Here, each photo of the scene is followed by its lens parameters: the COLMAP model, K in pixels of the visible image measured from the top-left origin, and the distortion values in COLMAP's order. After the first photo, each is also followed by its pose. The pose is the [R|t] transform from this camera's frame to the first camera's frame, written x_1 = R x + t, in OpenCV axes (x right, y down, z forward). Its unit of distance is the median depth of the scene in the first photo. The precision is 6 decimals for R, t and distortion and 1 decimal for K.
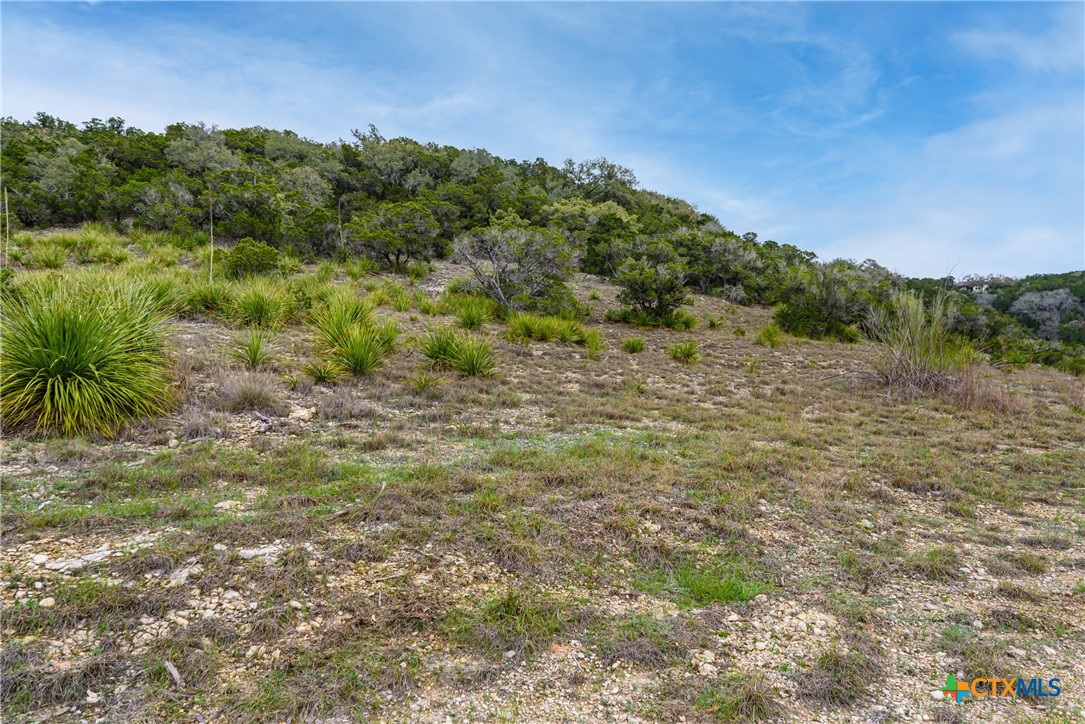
lens RADIAL K [[705.4, 0, 542.5], [0, 705.4, 362.0], [0, 0, 1]] dist [-0.003445, 0.000110]
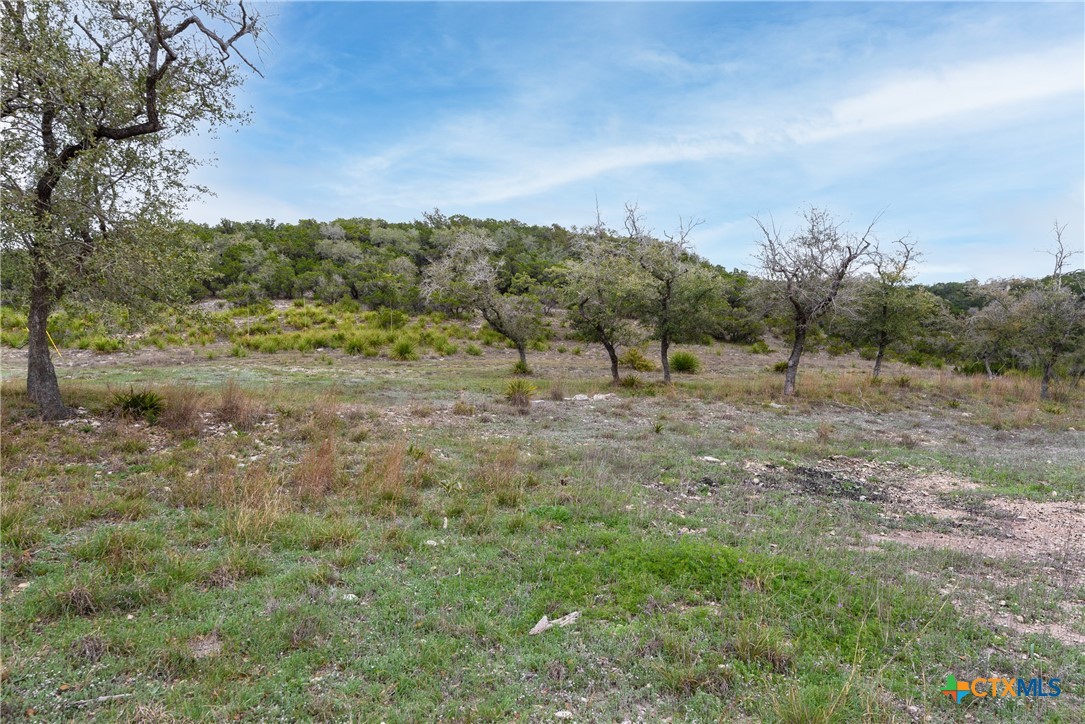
lens RADIAL K [[743.3, 0, 542.5], [0, 743.3, 362.0], [0, 0, 1]] dist [-0.048444, -0.002019]
pose [[0.994811, -0.043619, -0.091914, 1.334377], [0.040912, 0.998677, -0.031138, 0.411204], [0.093150, 0.027216, 0.995280, -6.413101]]
